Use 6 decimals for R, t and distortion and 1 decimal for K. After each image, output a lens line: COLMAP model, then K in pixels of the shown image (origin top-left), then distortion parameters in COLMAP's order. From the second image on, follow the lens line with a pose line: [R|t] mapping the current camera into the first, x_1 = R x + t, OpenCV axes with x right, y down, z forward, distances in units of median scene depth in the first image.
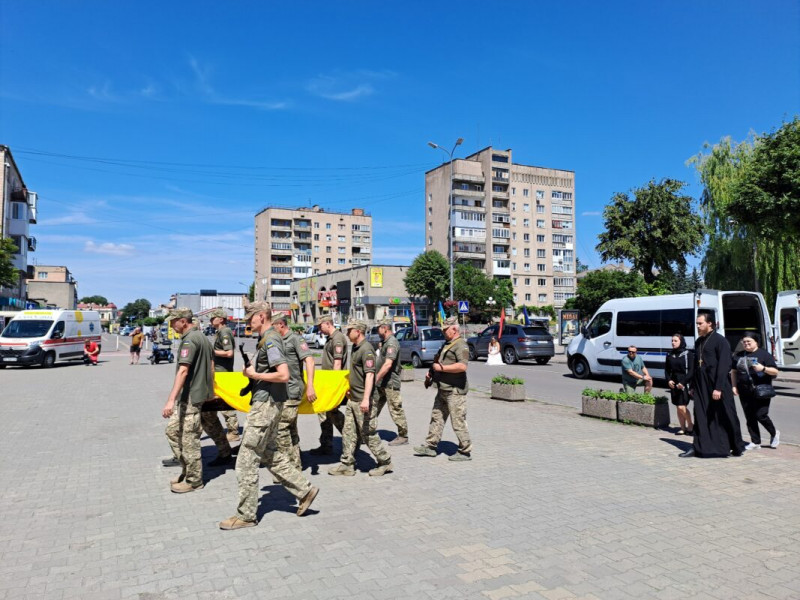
lens RADIAL K [[580.0, 0, 404.4], [0, 580.0, 285.5], [0, 0, 1]] dist [0.075731, -0.086410]
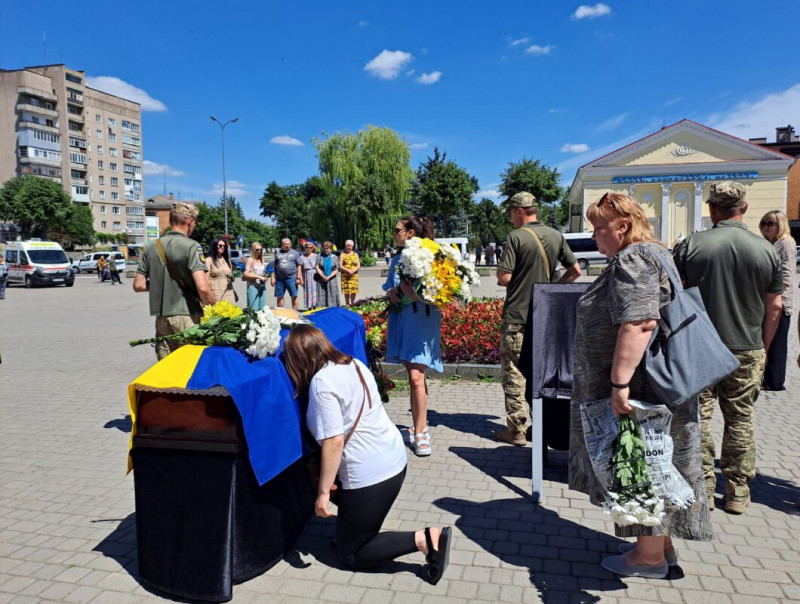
lens RADIAL K [[590.5, 0, 420.1], [0, 590.5, 290.8], [0, 0, 1]] dist [0.071608, -0.076260]
pose [[0.637467, -0.062556, 0.767934, -0.253677], [-0.040679, 0.992576, 0.114624, -0.007714], [-0.769403, -0.104308, 0.630189, -0.098419]]
